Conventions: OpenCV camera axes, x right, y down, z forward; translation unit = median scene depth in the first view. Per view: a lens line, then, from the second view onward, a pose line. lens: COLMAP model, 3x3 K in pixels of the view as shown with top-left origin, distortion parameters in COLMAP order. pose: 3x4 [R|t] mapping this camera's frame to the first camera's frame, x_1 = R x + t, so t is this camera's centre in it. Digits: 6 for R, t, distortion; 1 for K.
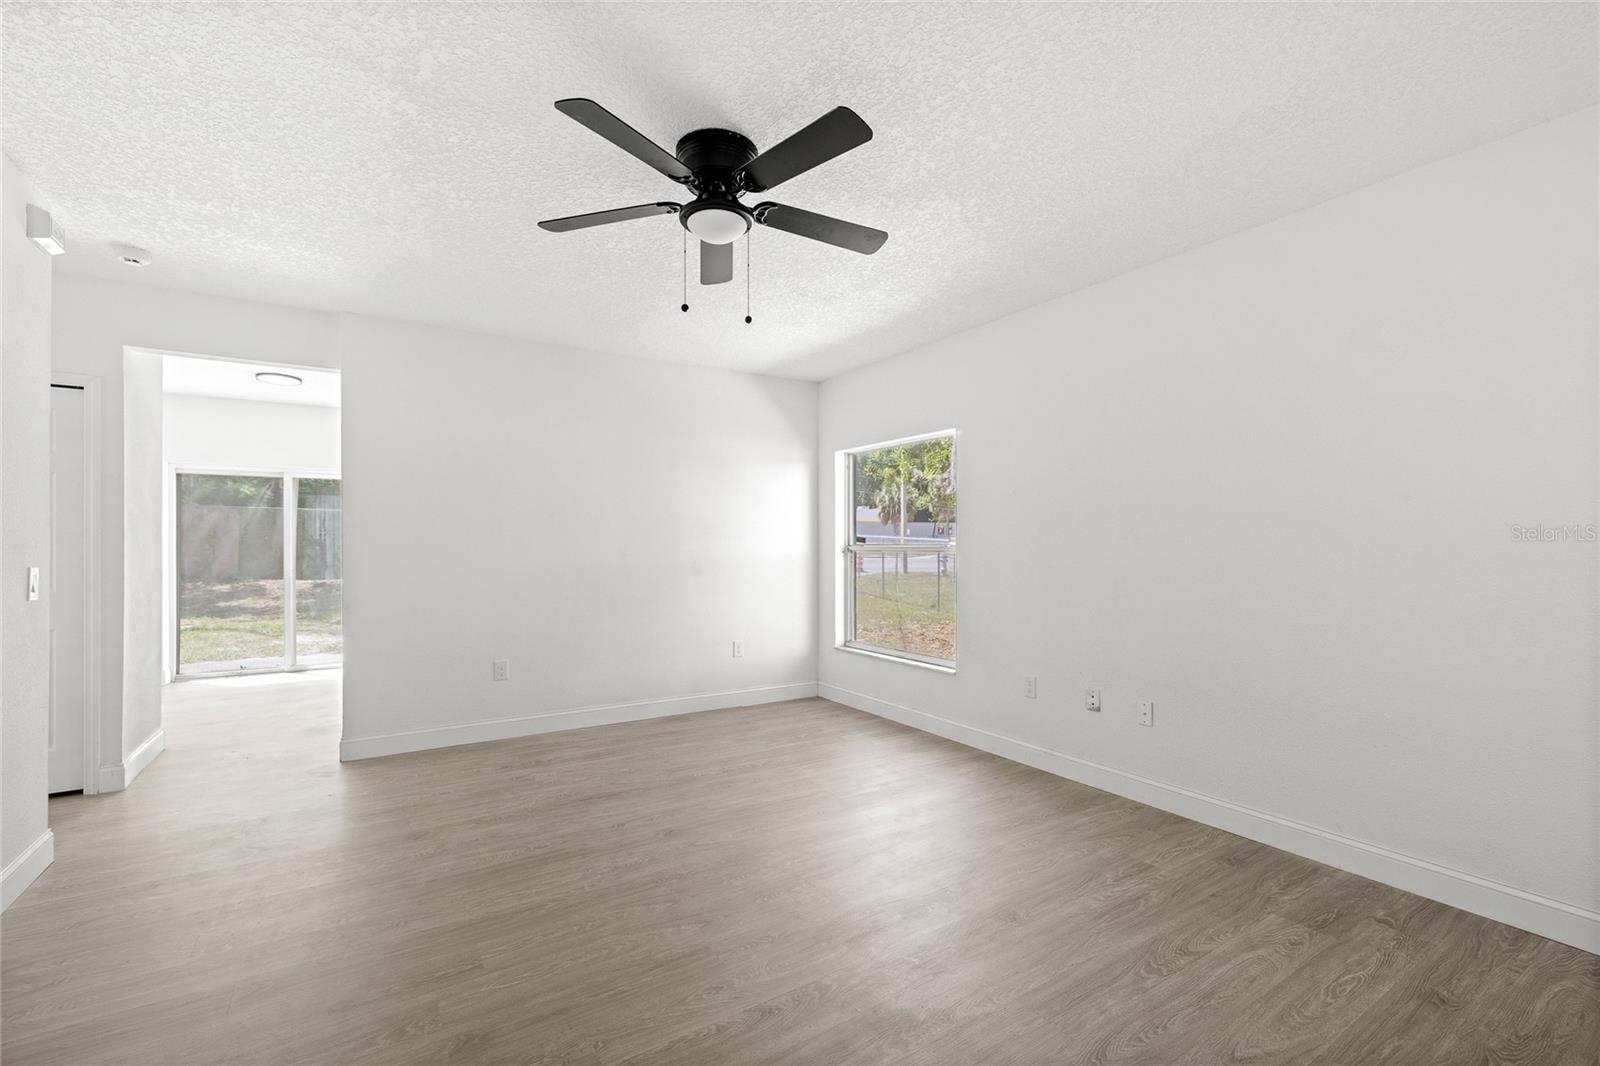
lens RADIAL K [[688.5, 0, 810.8], [0, 688.5, 534.9], [0, 0, 1]] dist [0.001776, 0.000249]
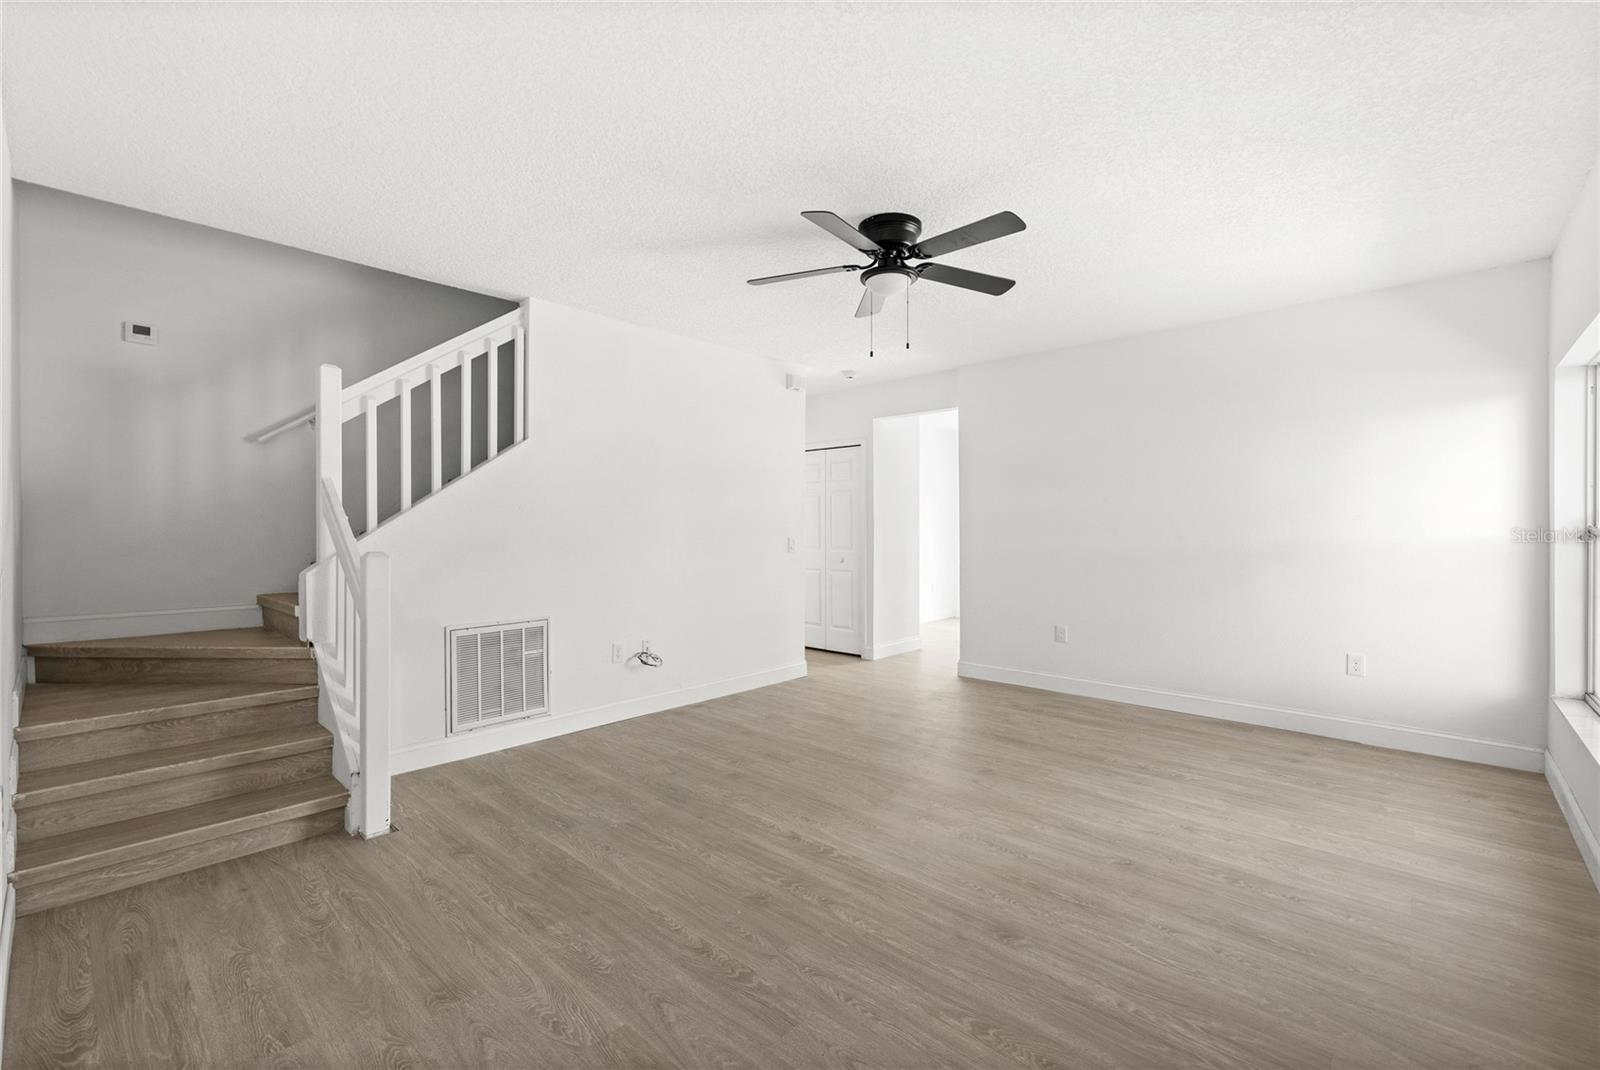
lens RADIAL K [[693.3, 0, 783.1], [0, 693.3, 532.1], [0, 0, 1]] dist [0.001215, 0.000614]
pose [[0.229294, 0.004275, -0.973348, 0.697857], [0.015820, 0.999842, 0.008118, 0.006581], [0.973229, -0.017259, 0.229190, 0.318974]]
